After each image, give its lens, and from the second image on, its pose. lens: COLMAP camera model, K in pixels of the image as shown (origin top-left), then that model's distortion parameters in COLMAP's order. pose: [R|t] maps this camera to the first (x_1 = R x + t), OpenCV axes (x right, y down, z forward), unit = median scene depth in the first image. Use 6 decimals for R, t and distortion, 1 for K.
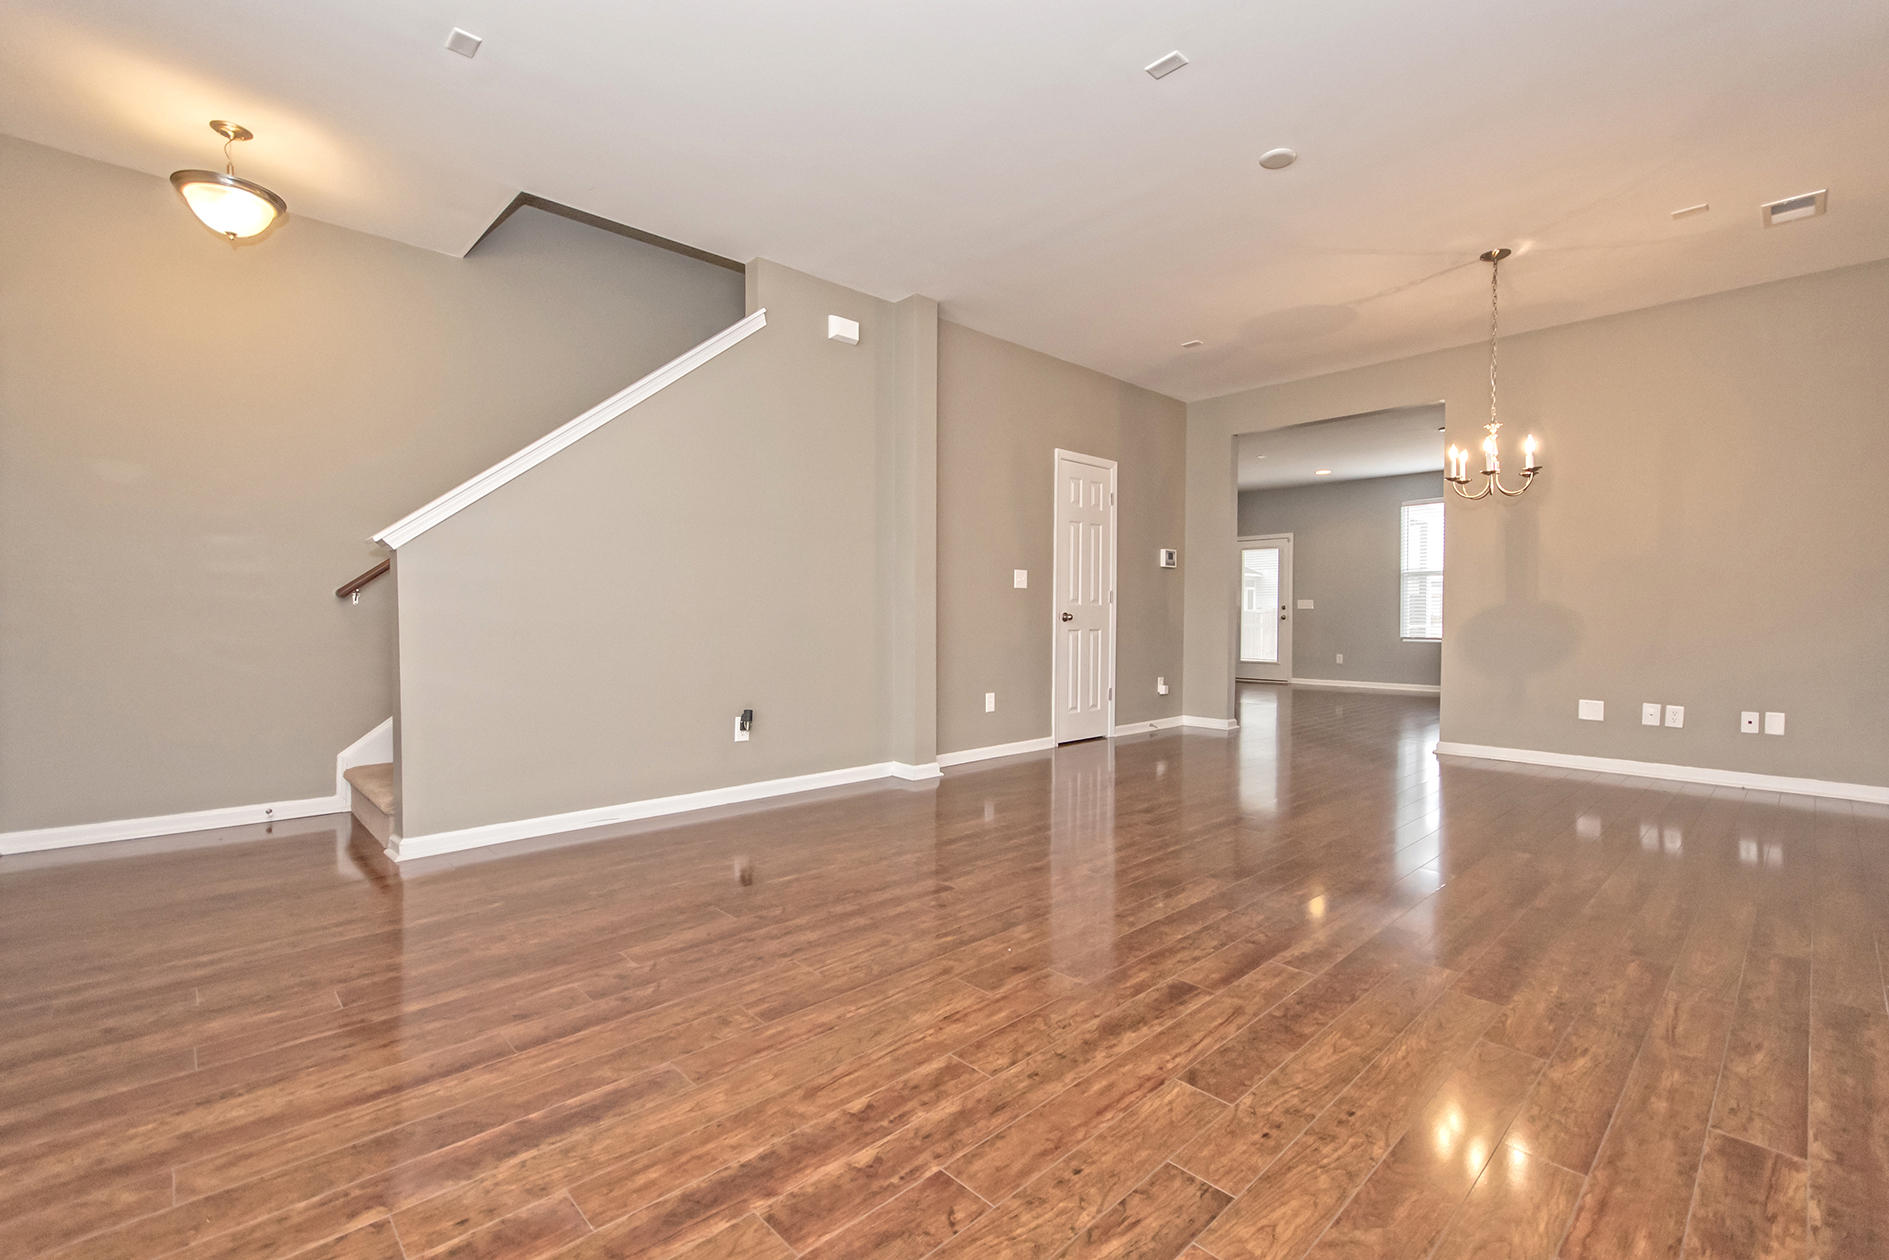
lens RADIAL K [[824.1, 0, 950.7], [0, 824.1, 638.1], [0, 0, 1]] dist [0.005121, -0.001769]
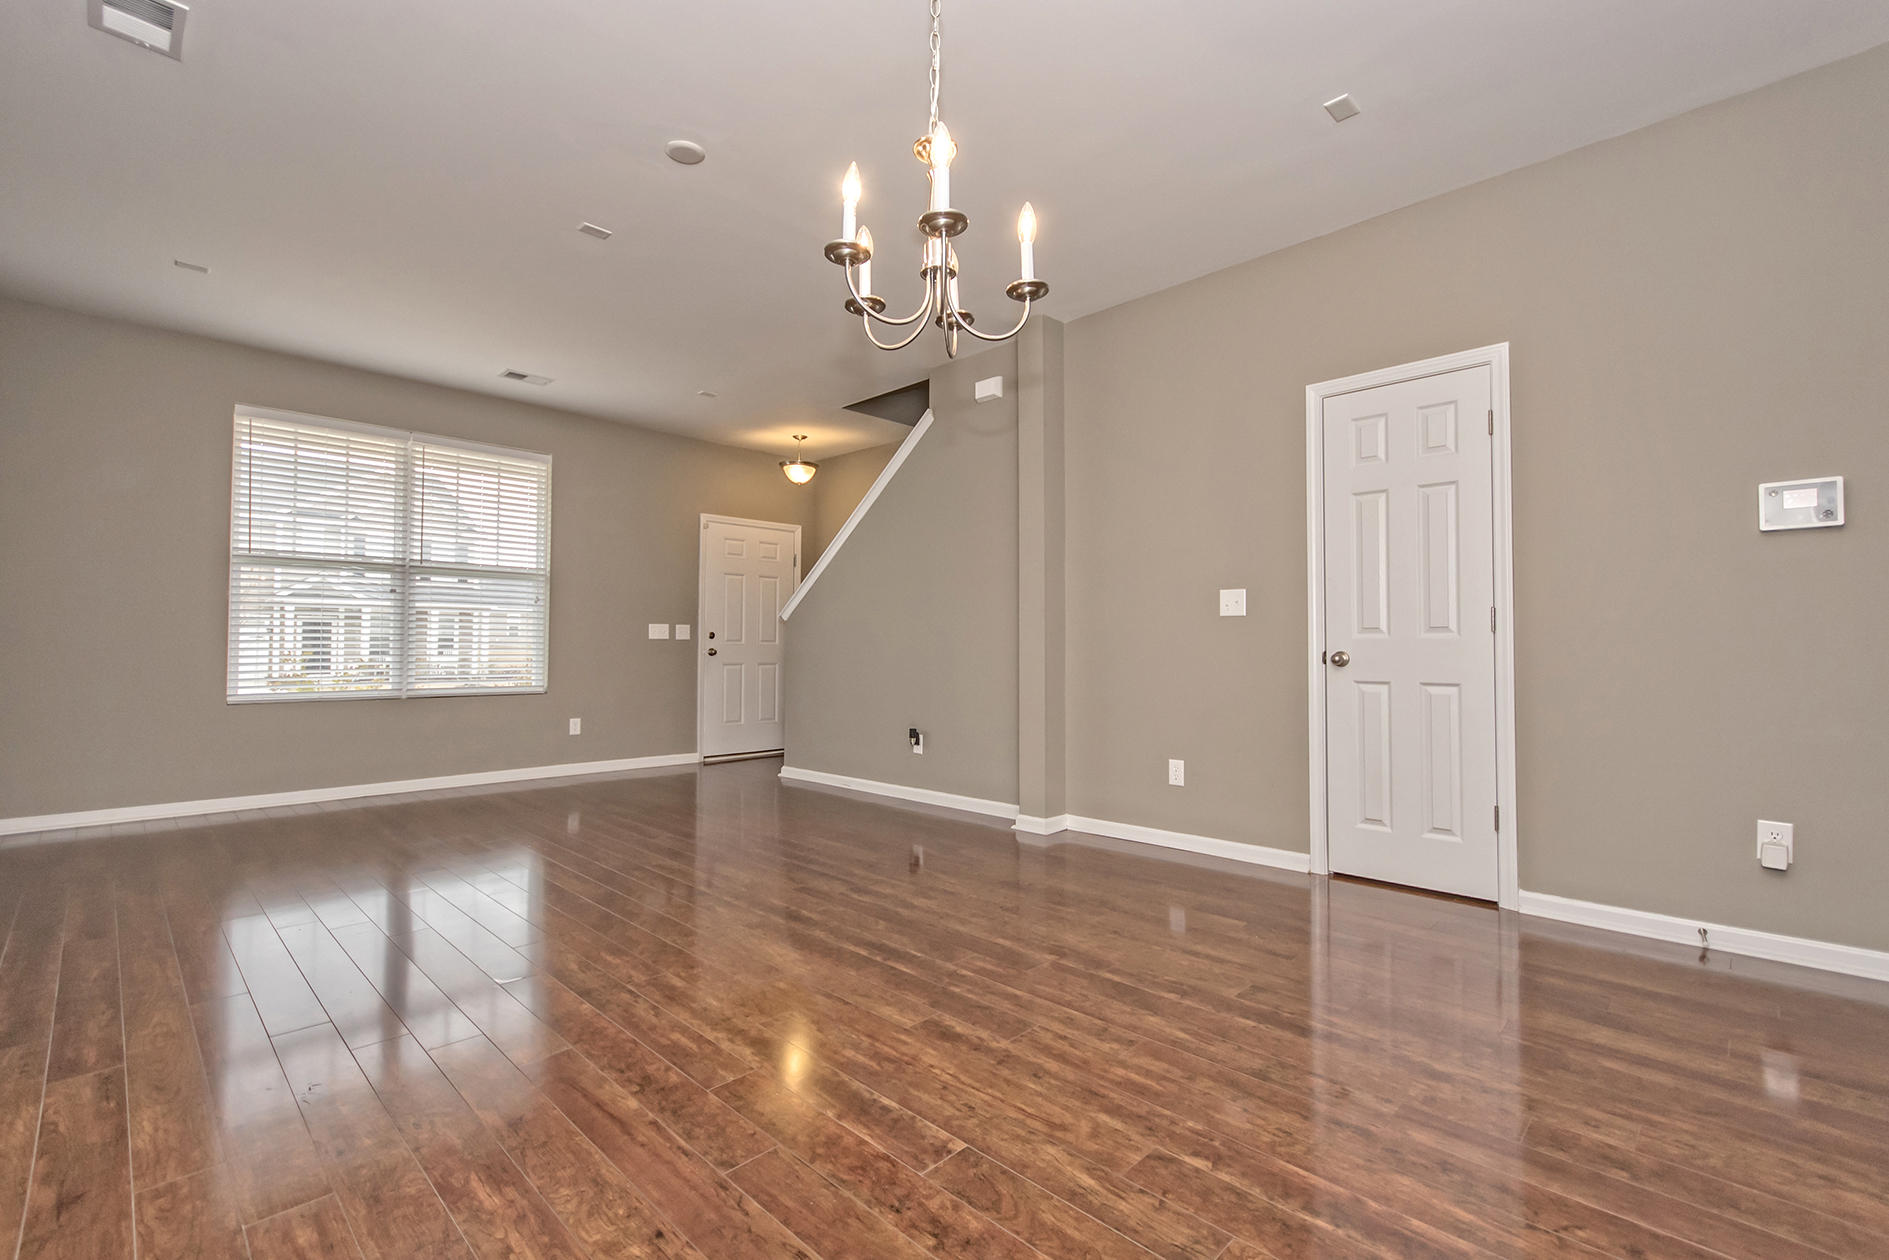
lens RADIAL K [[824.1, 0, 947.0], [0, 824.1, 616.8], [0, 0, 1]] dist [0.005121, -0.001769]
pose [[0.033523, -0.041892, -0.998560, 2.113455], [-0.028774, 0.998667, -0.042862, -0.064197], [0.999024, 0.030169, 0.032273, 2.050931]]
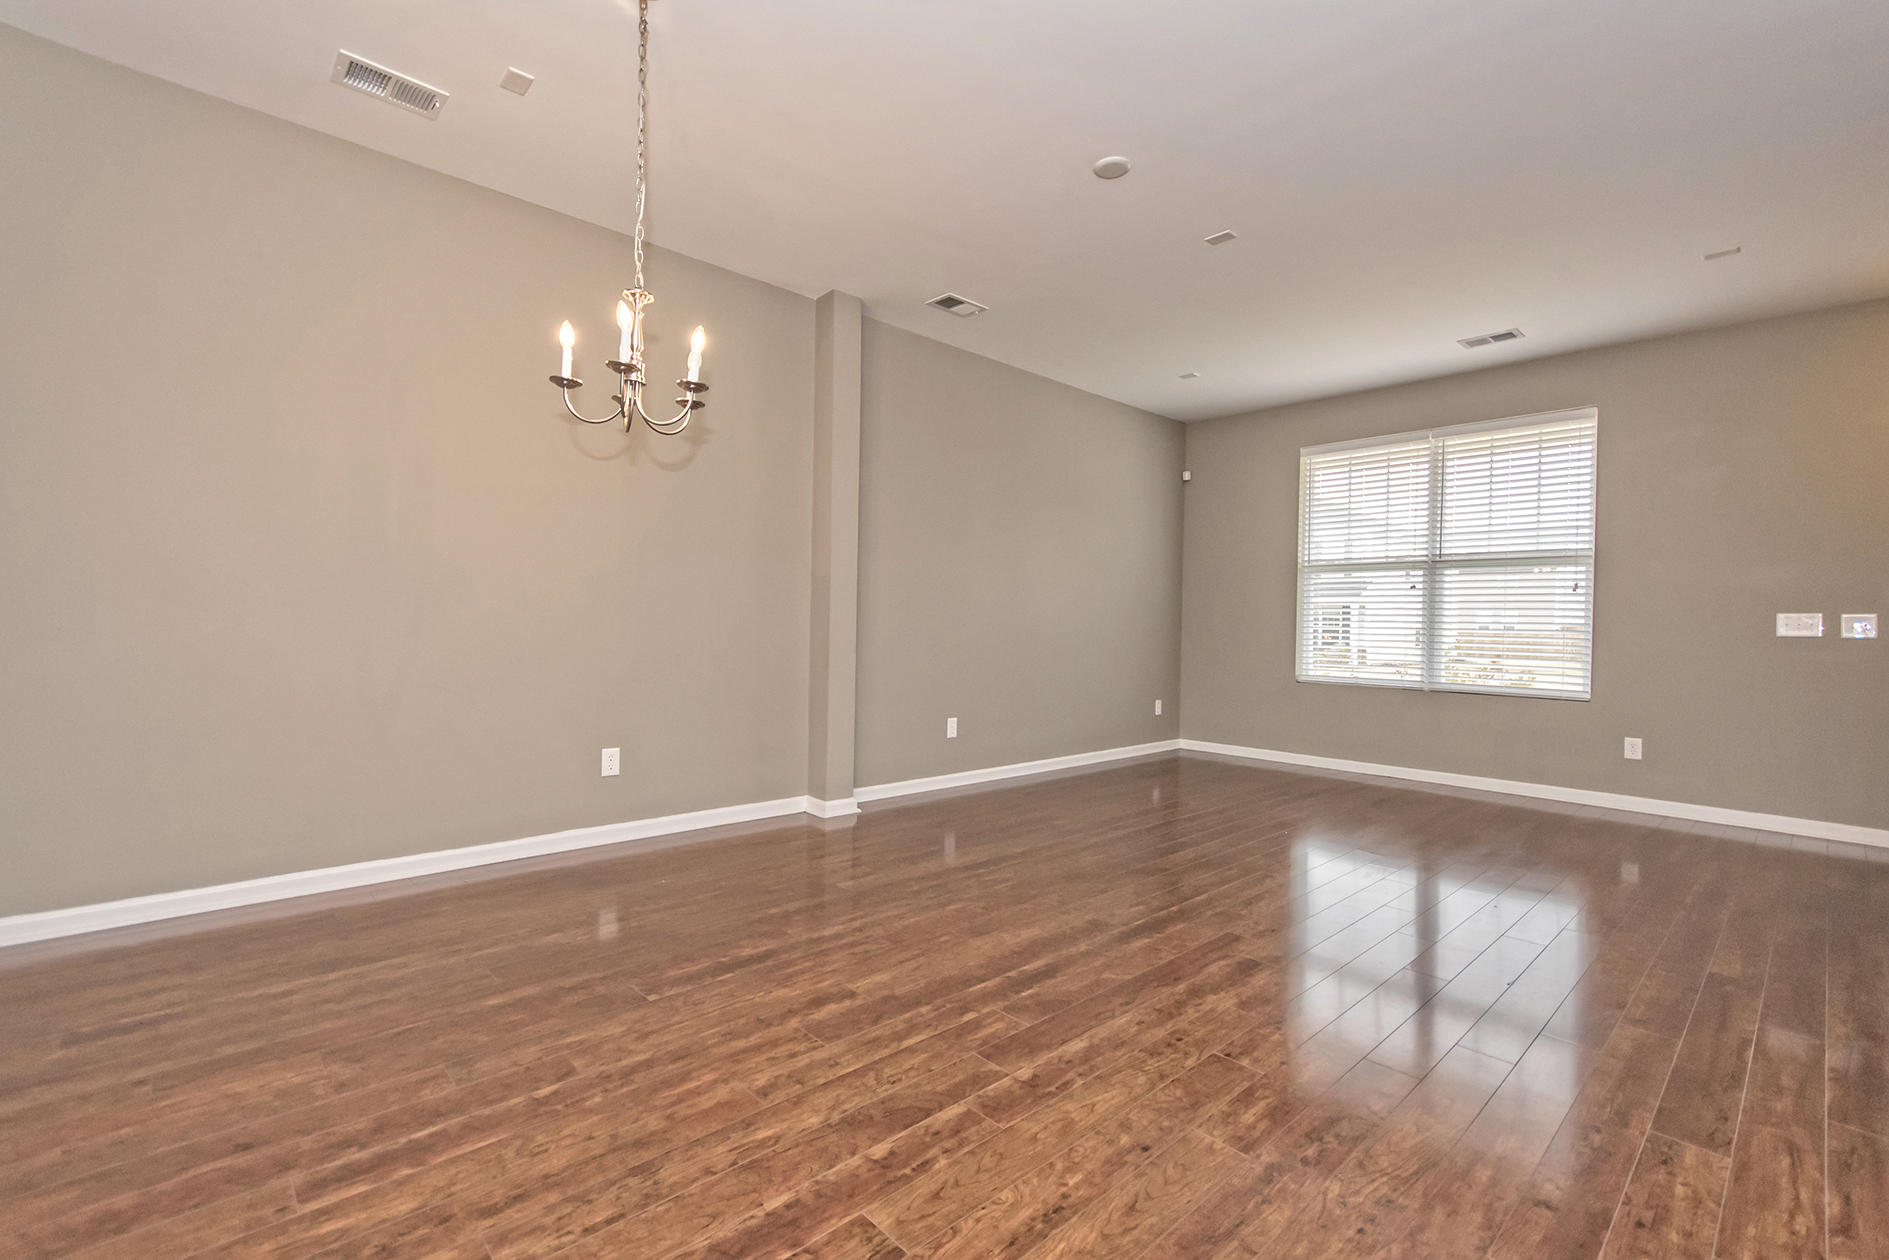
lens RADIAL K [[824.1, 0, 947.3], [0, 824.1, 617.4], [0, 0, 1]] dist [0.005121, -0.001769]
pose [[-0.999694, -0.022252, 0.010842, 0.913530], [-0.022048, 0.999584, 0.018591, -0.126287], [-0.011252, 0.018346, -0.999768, 3.182898]]
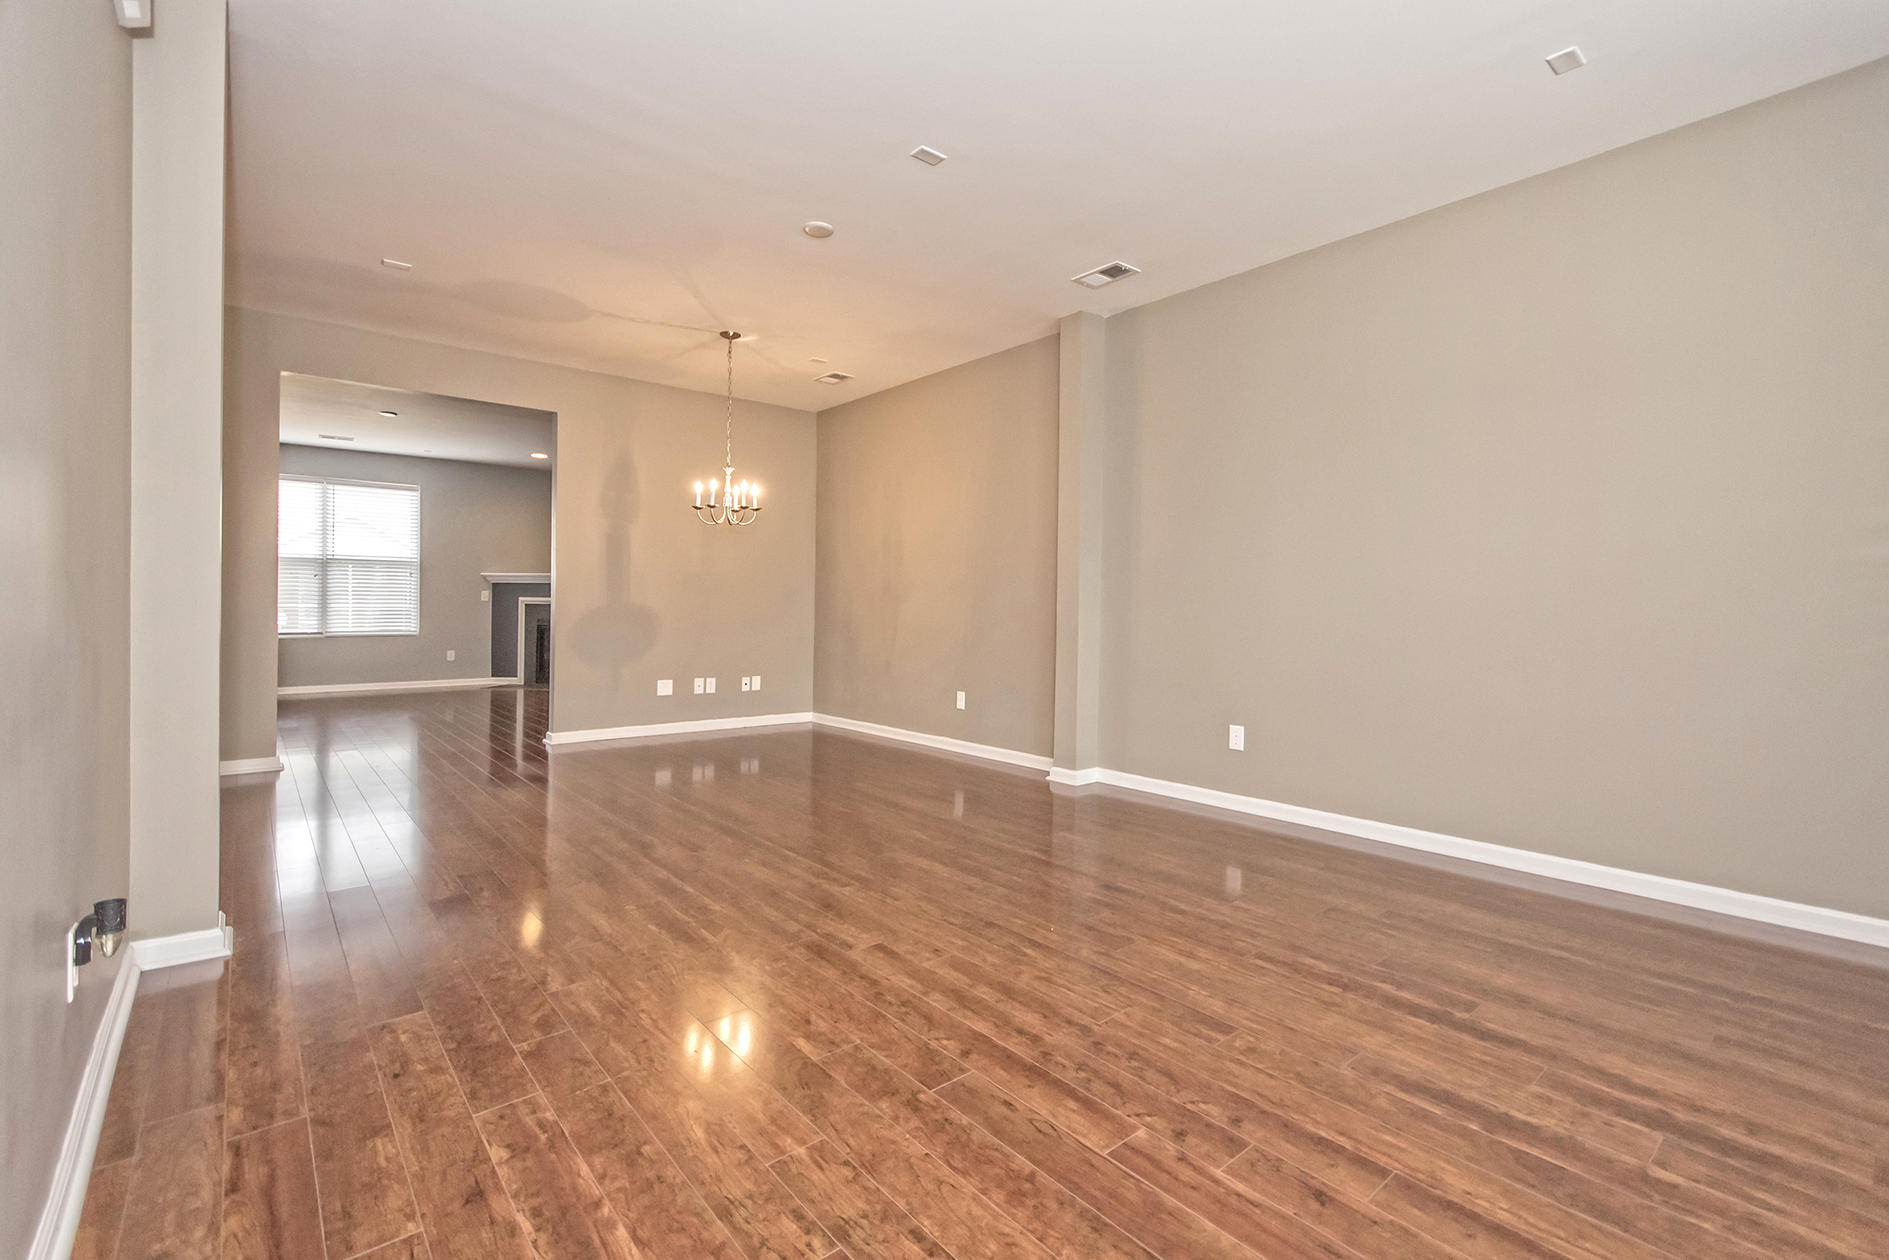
lens RADIAL K [[824.1, 0, 940.5], [0, 824.1, 629.3], [0, 0, 1]] dist [0.005121, -0.001769]
pose [[0.065404, -0.028384, 0.997455, -1.203981], [0.018191, 0.999463, 0.027248, -0.079862], [-0.997693, 0.016363, 0.065885, 1.212424]]
